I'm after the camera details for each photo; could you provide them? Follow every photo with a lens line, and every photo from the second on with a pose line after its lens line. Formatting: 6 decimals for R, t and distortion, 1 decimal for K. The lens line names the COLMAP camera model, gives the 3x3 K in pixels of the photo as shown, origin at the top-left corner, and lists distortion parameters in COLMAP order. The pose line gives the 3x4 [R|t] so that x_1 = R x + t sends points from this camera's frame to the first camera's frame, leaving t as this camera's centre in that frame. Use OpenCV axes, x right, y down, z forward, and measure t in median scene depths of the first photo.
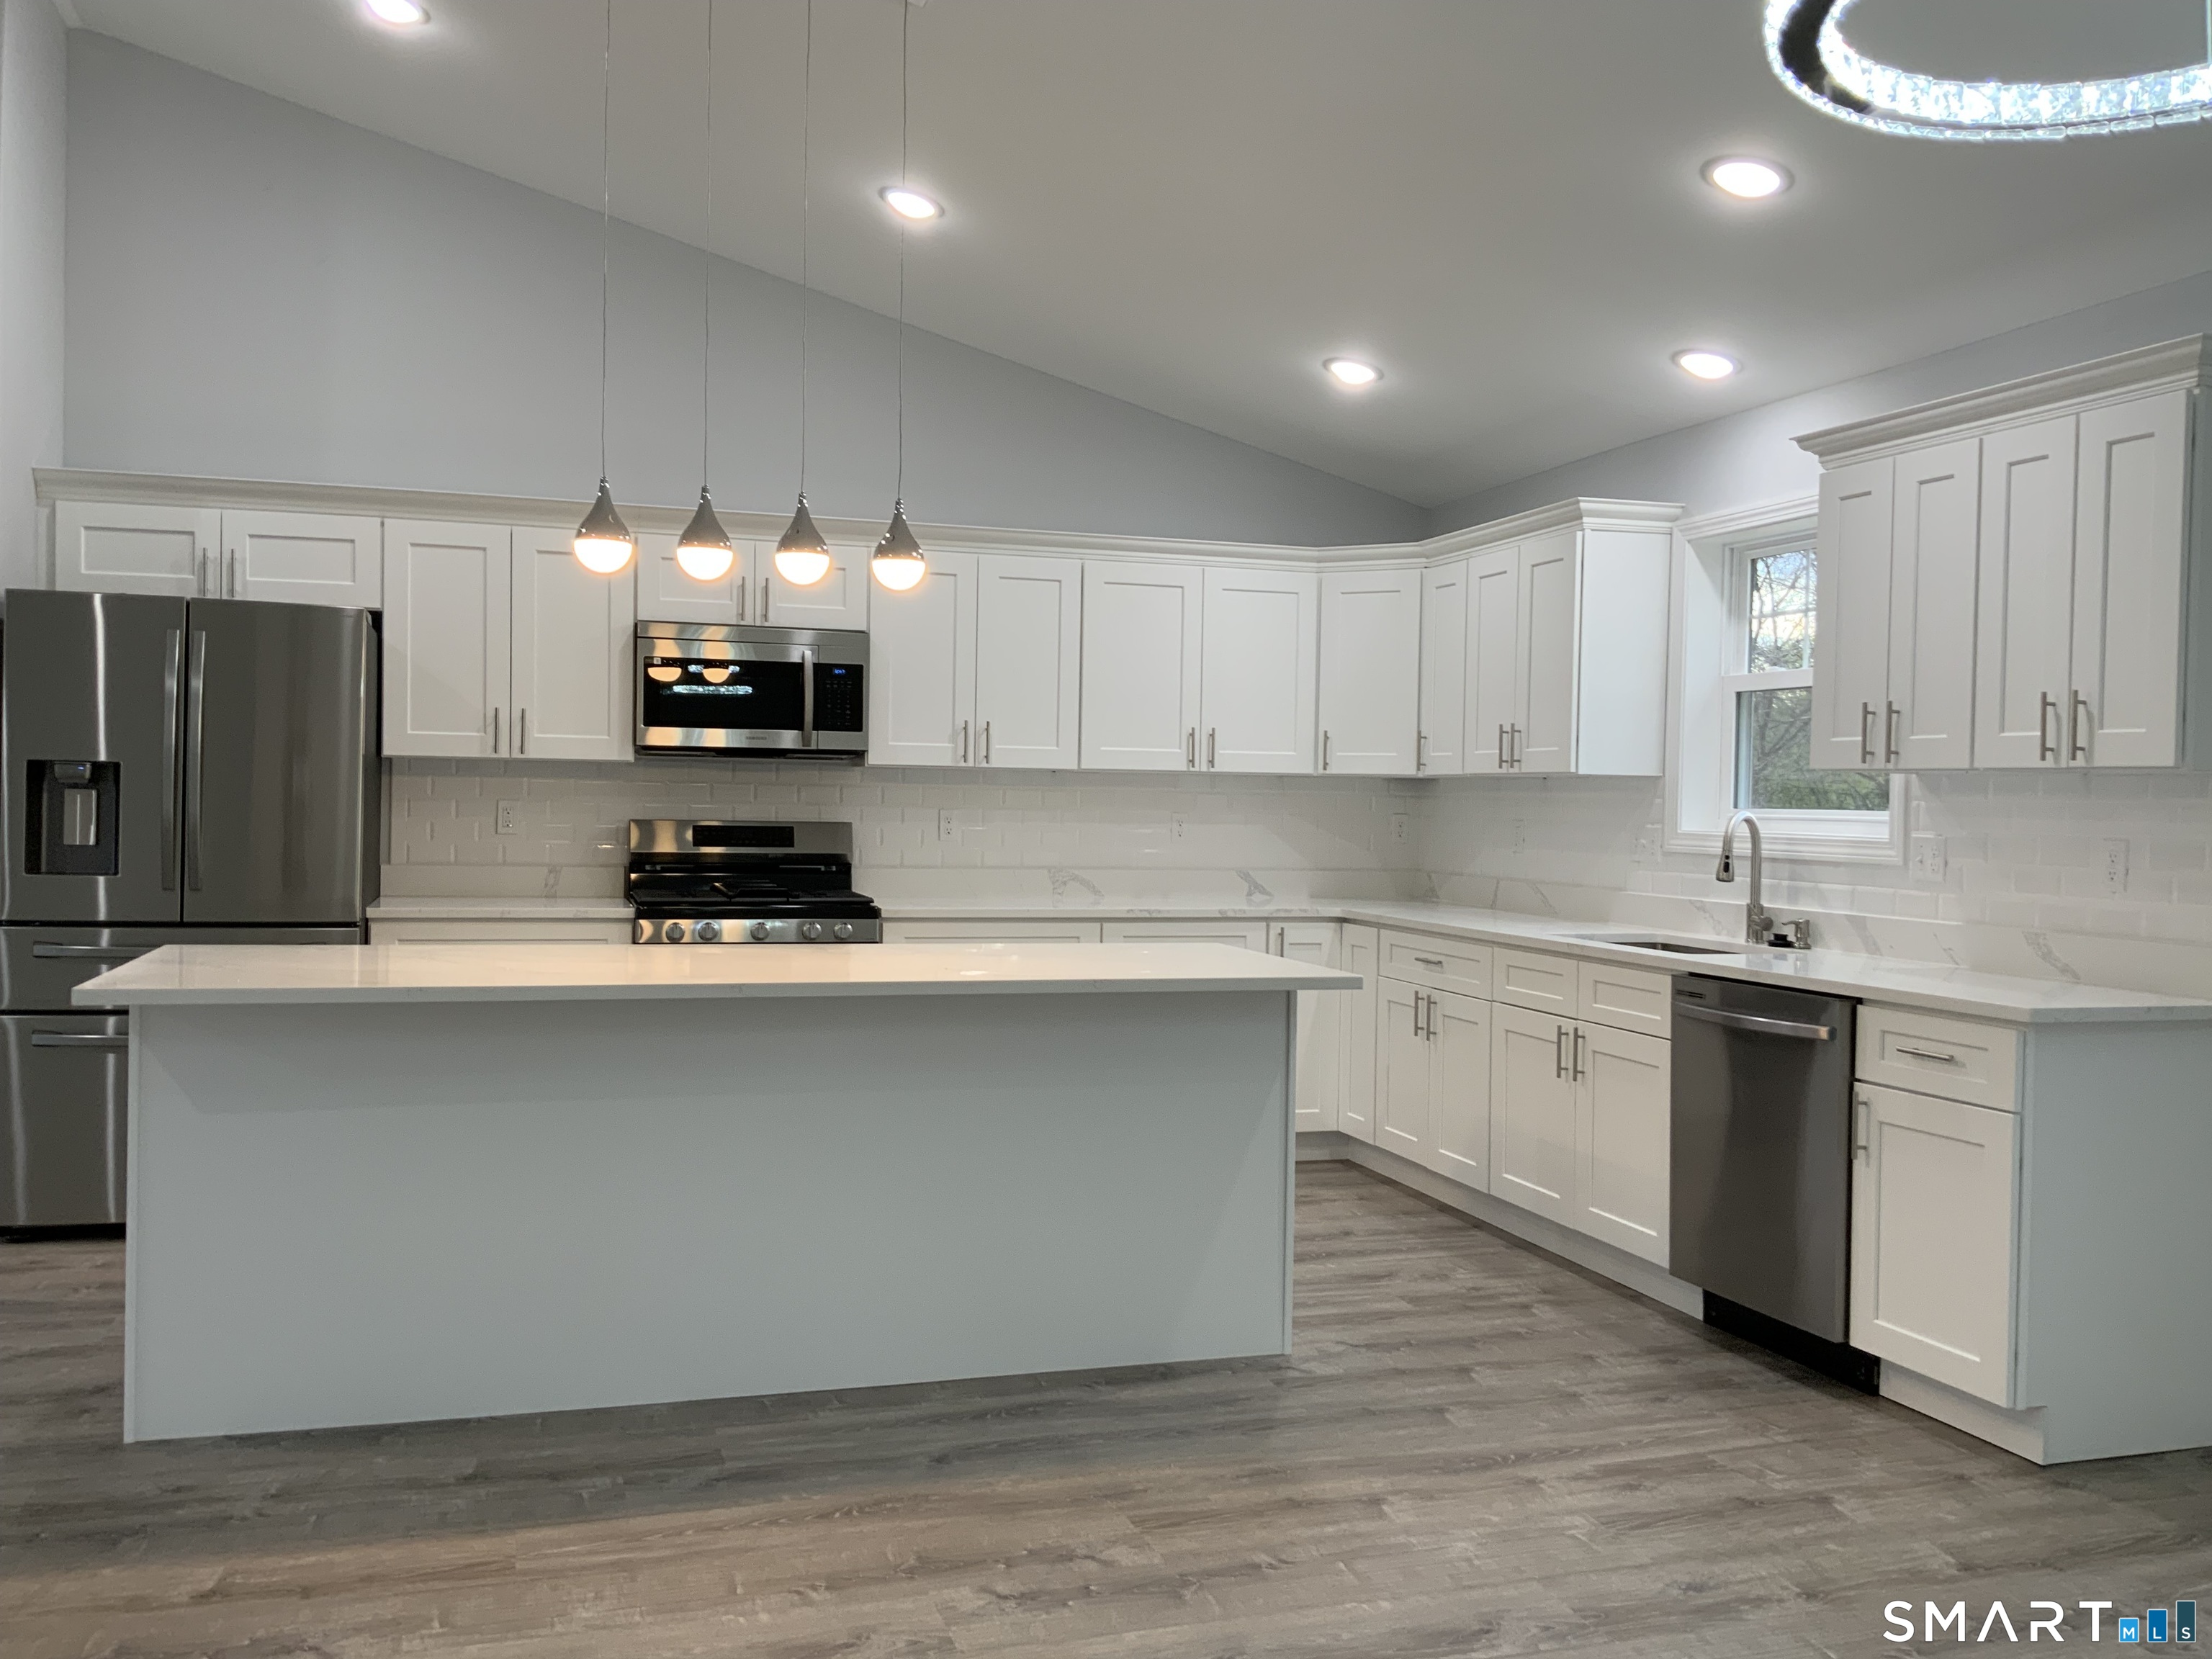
lens RADIAL K [[1847.5, 0, 1106.0], [0, 1847.5, 829.5], [0, 0, 1]] dist [0.006911, -0.015276]
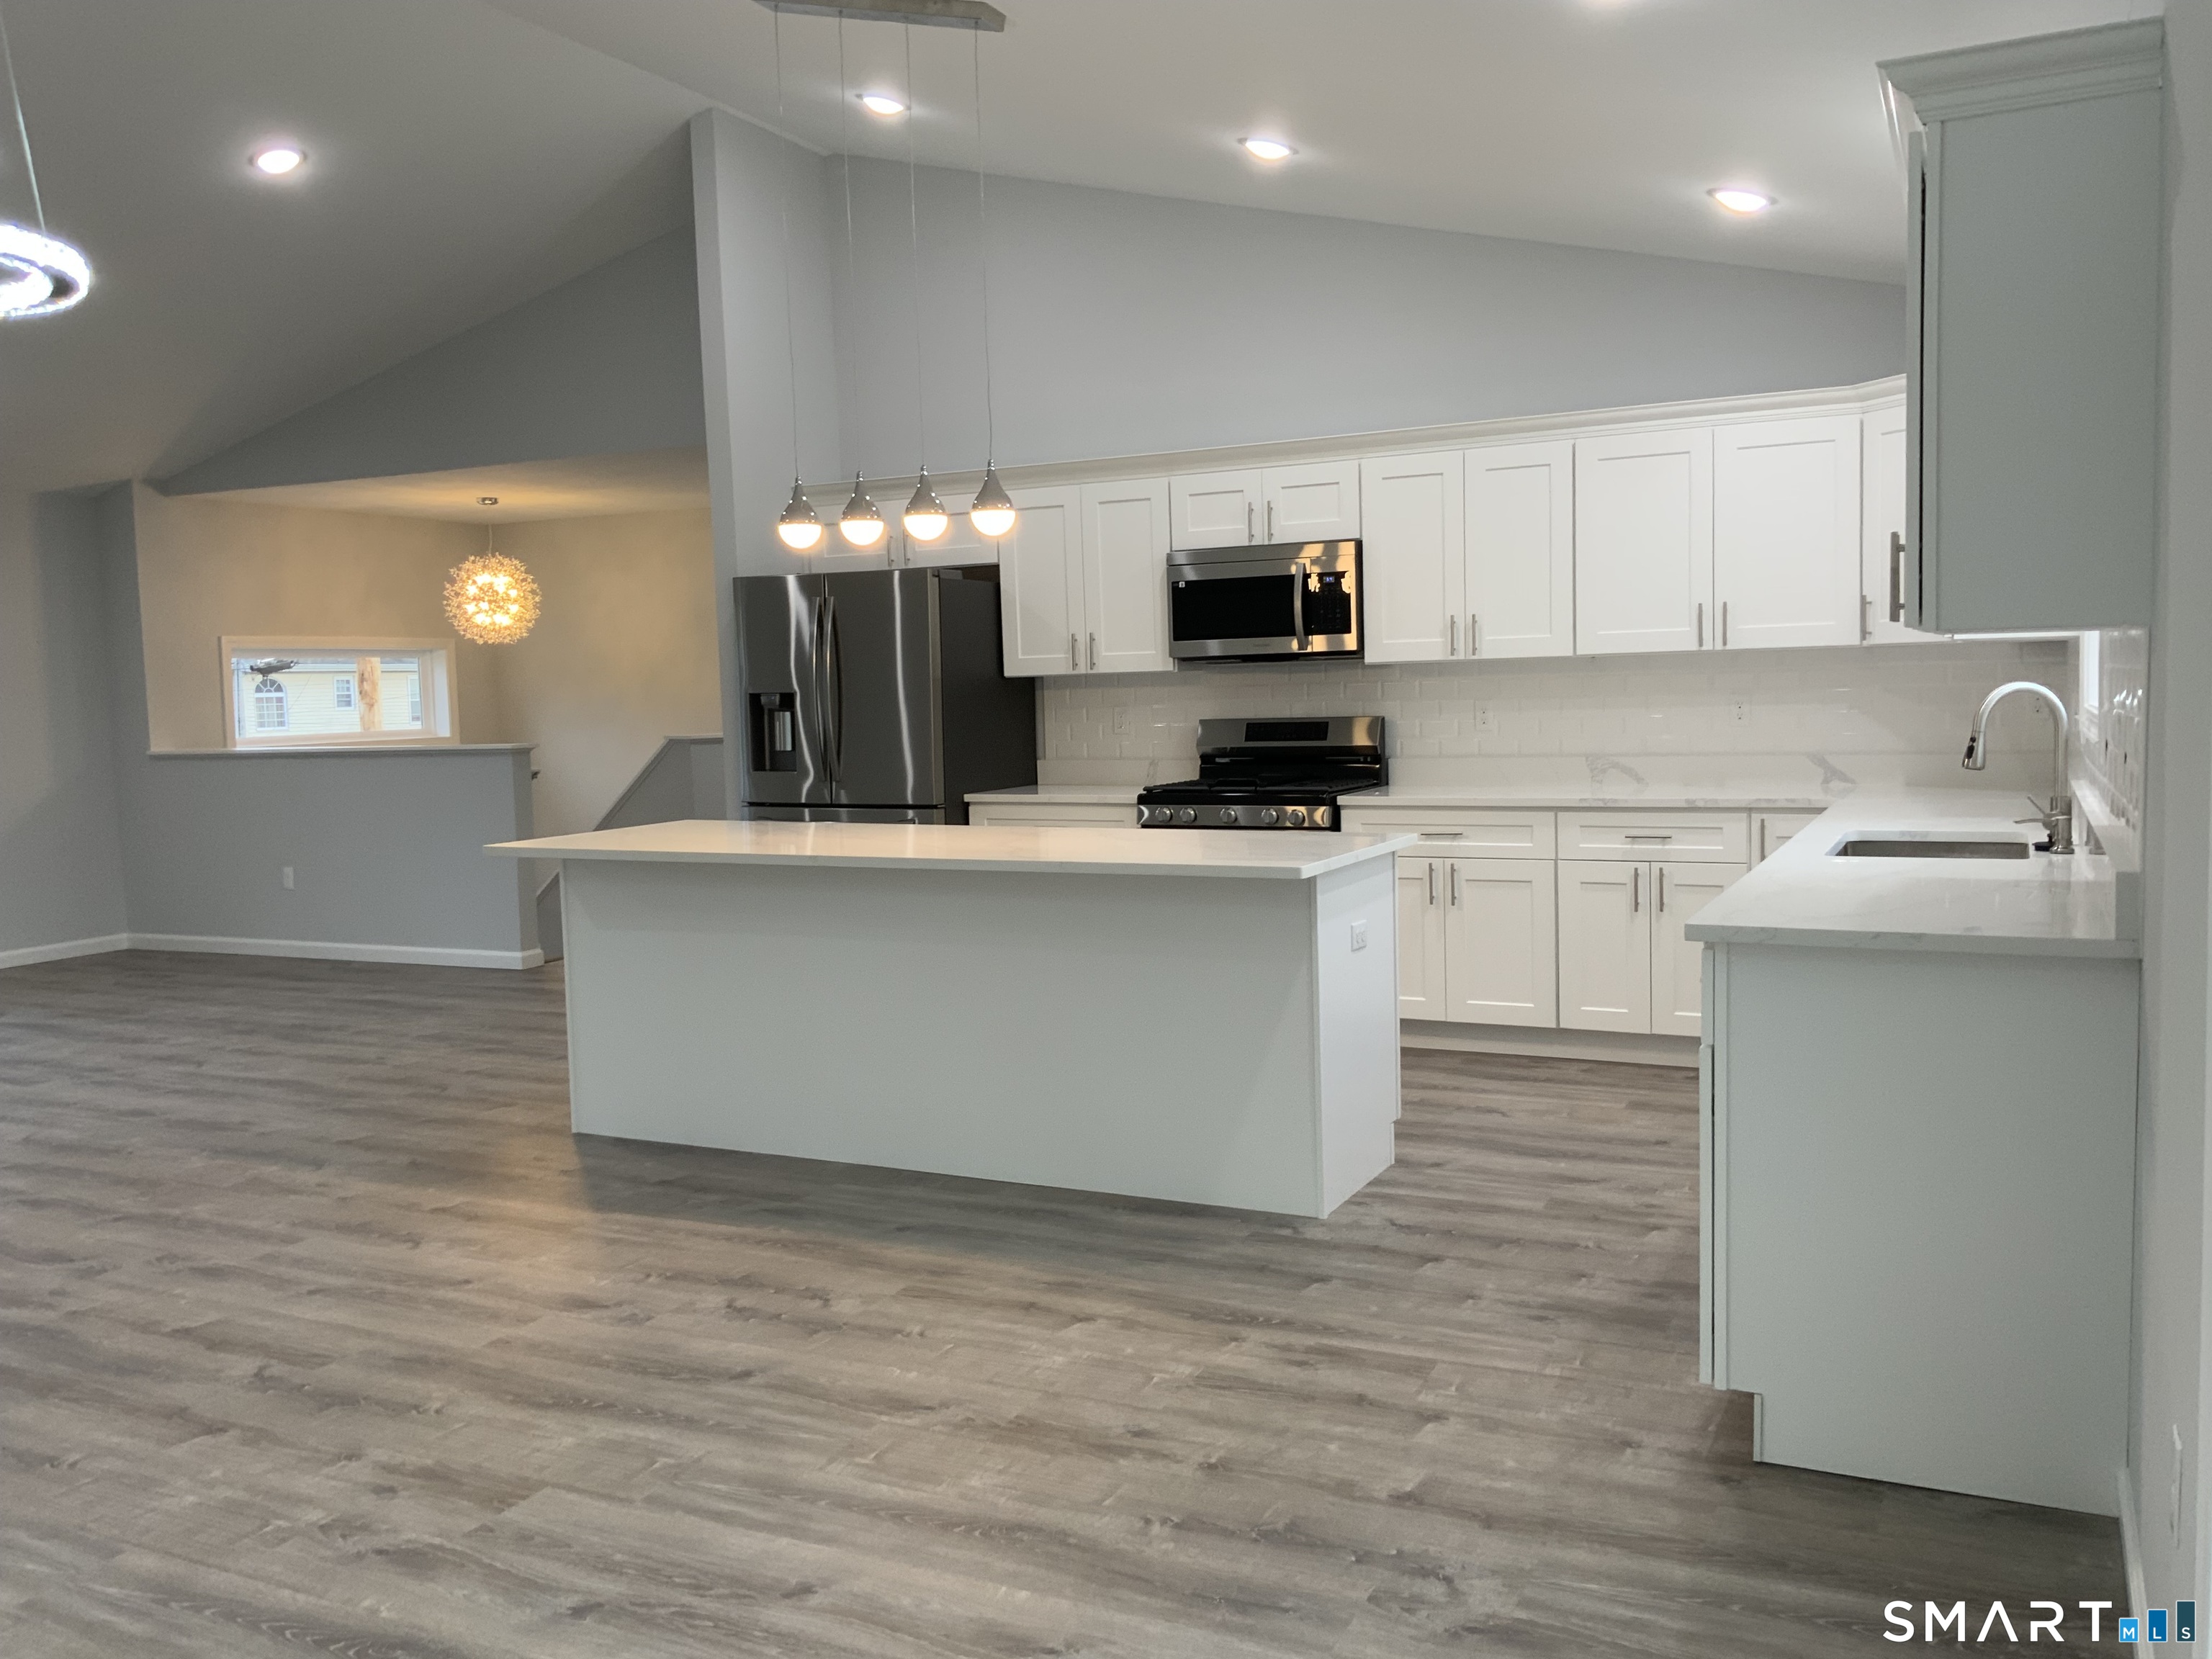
lens RADIAL K [[1841.4, 0, 1106.0], [0, 1841.4, 829.5], [0, 0, 1]] dist [0.056478, -0.011277]
pose [[0.711763, 0.015207, -0.702255, 0.810964], [0.026505, 0.998472, 0.048485, 0.009096], [0.701919, -0.053123, 0.710273, 0.192887]]
